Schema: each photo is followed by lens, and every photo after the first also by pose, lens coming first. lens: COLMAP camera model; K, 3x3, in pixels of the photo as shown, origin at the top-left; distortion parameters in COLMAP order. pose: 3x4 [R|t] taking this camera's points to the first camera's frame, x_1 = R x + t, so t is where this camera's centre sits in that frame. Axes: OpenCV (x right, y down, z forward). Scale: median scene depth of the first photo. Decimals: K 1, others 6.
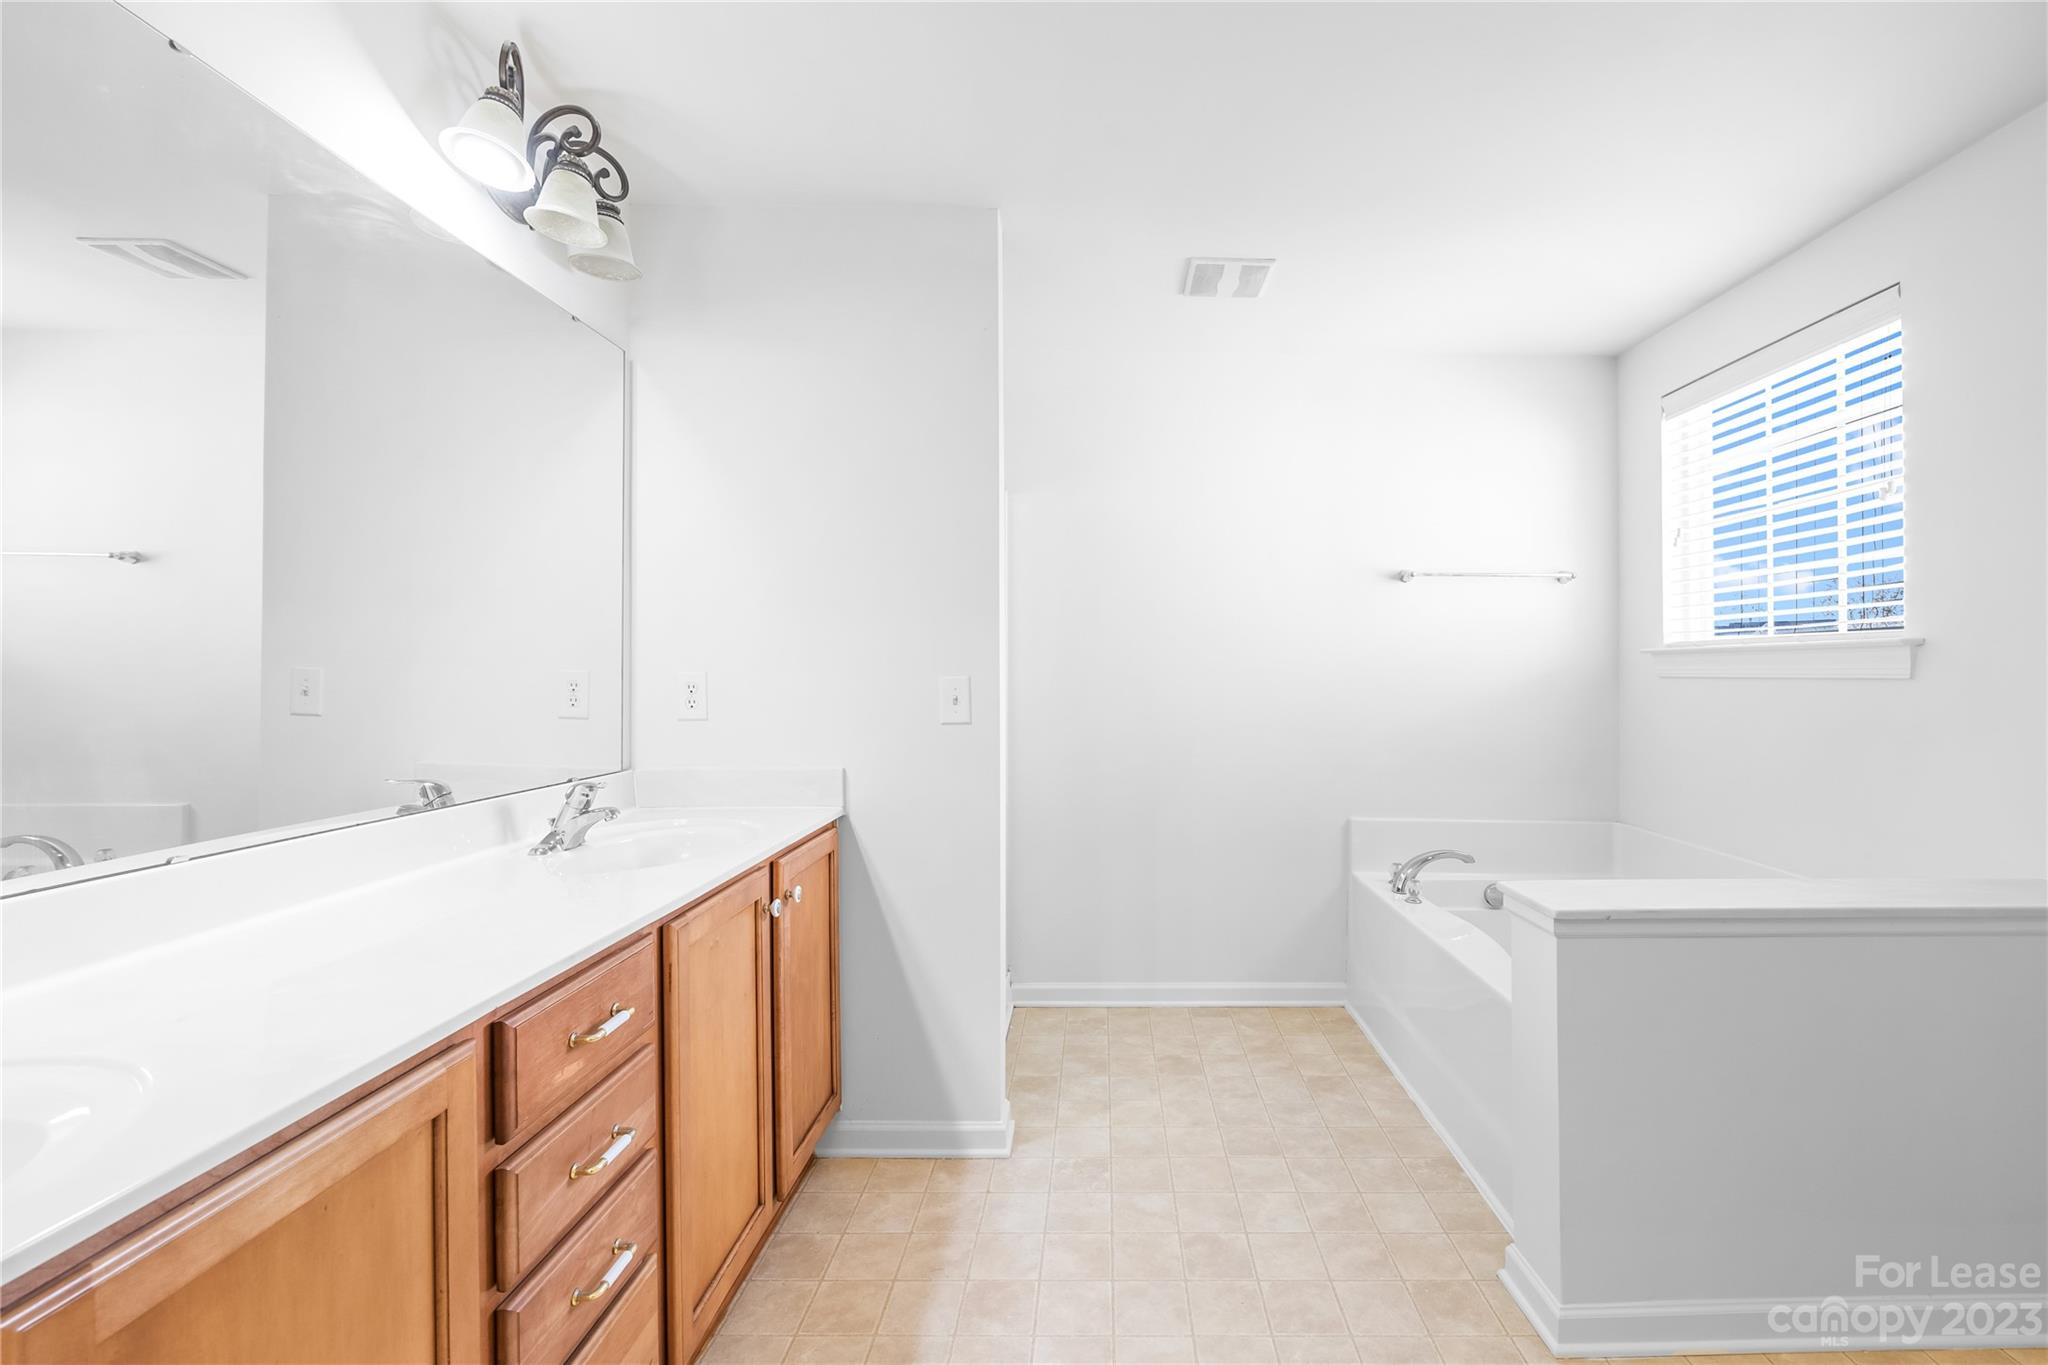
lens RADIAL K [[862.1, 0, 1026.9], [0, 862.1, 677.1], [0, 0, 1]] dist [-0.004846, 0.000697]
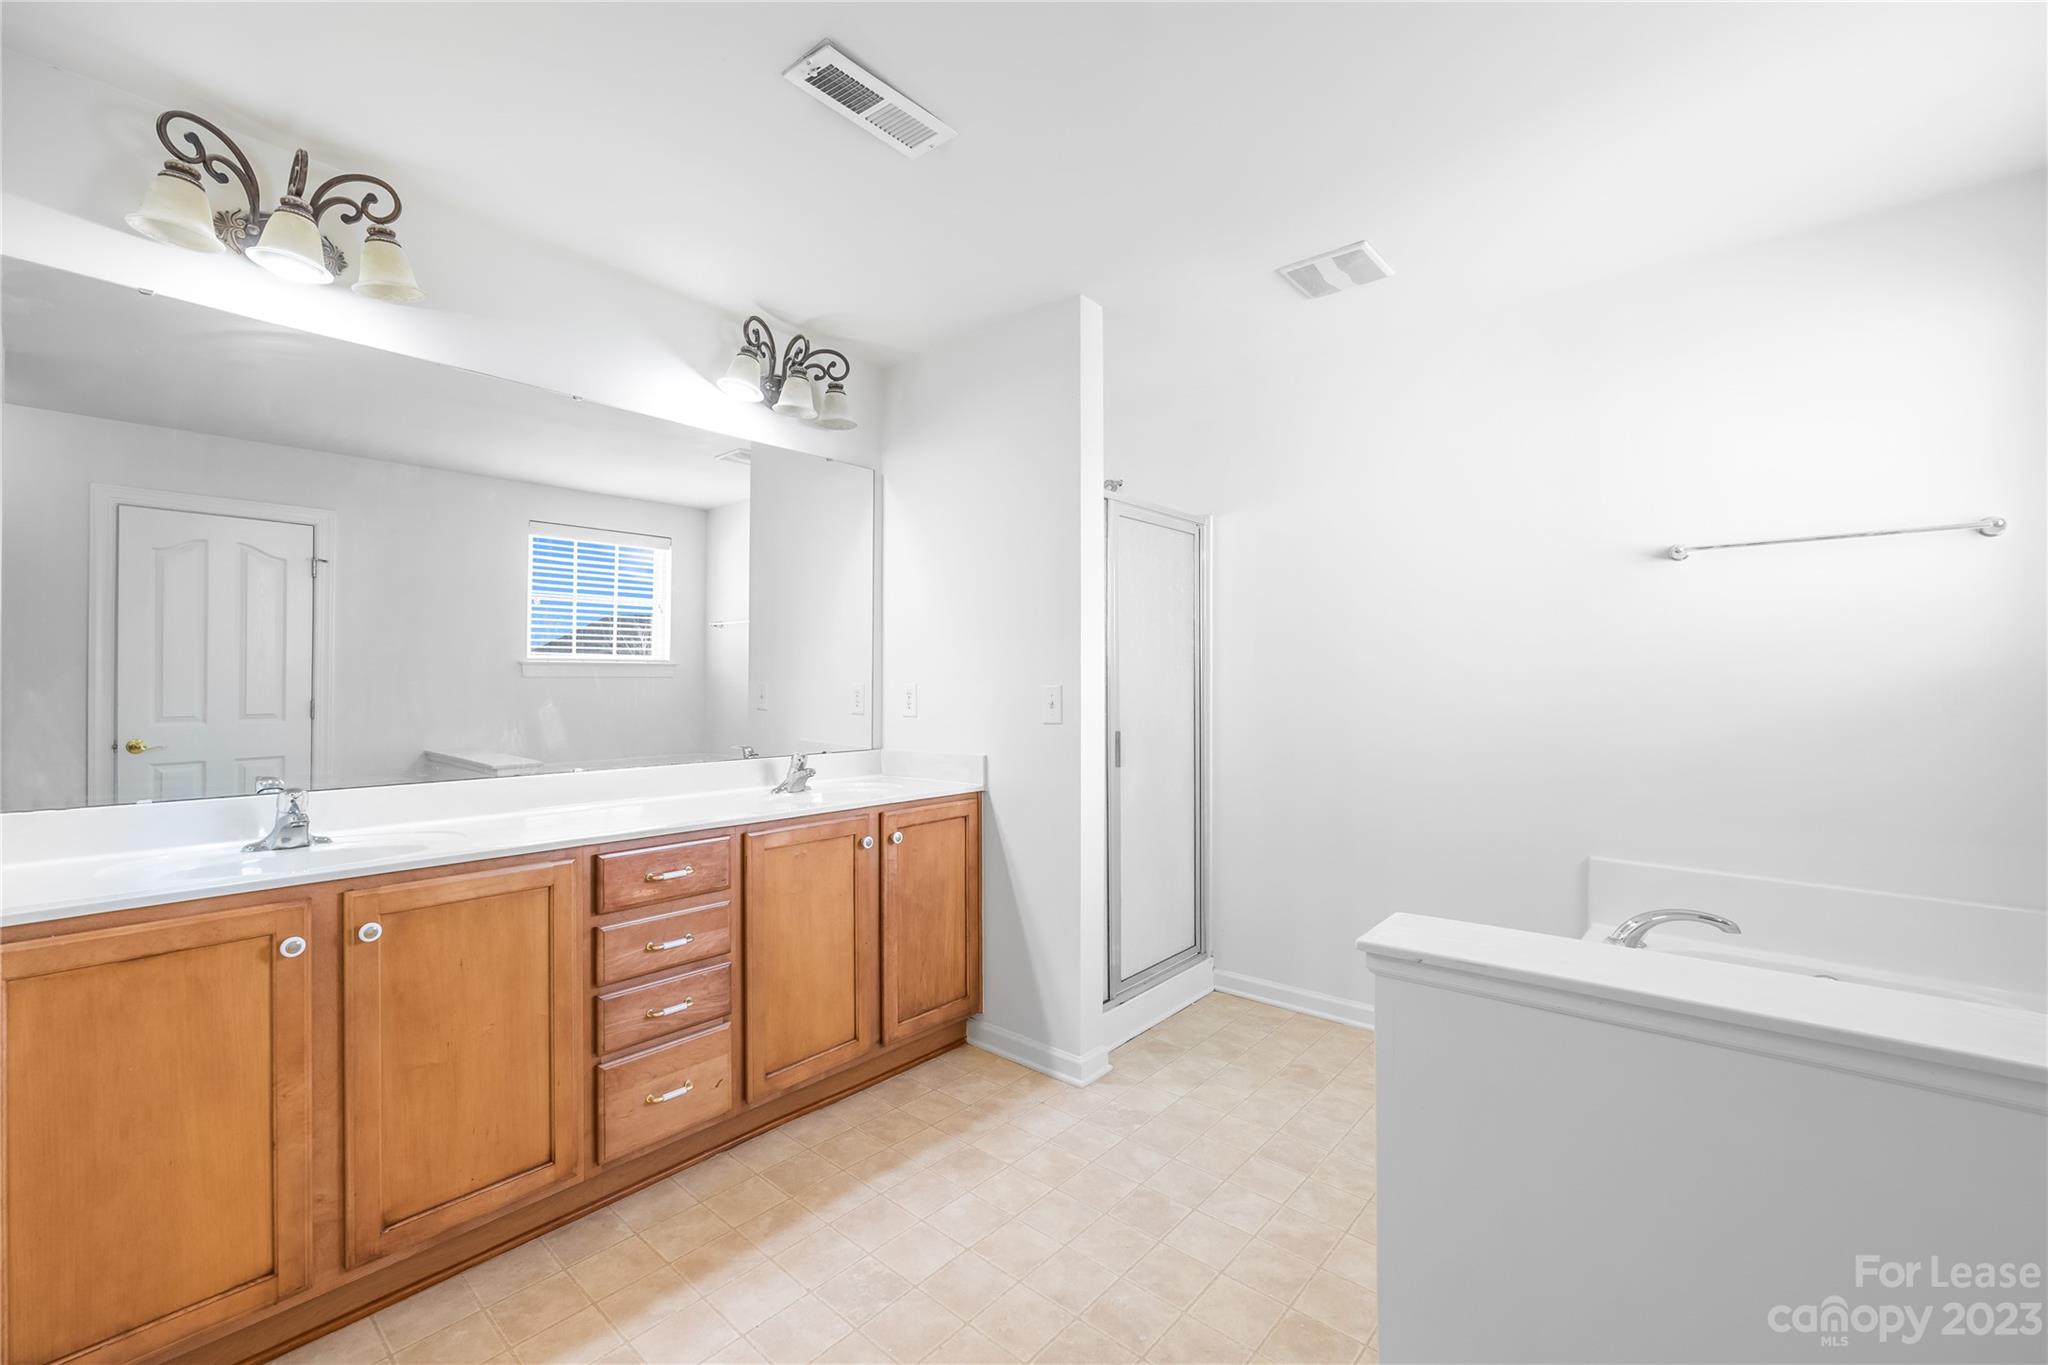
lens RADIAL K [[822.2, 0, 1026.1], [0, 822.2, 687.6], [0, 0, 1]] dist [-0.003776, 0.001281]
pose [[0.756570, -0.003589, -0.653903, 0.717638], [0.003189, 0.999993, -0.001799, 0.005032], [0.653905, -0.000724, 0.756577, 0.094610]]
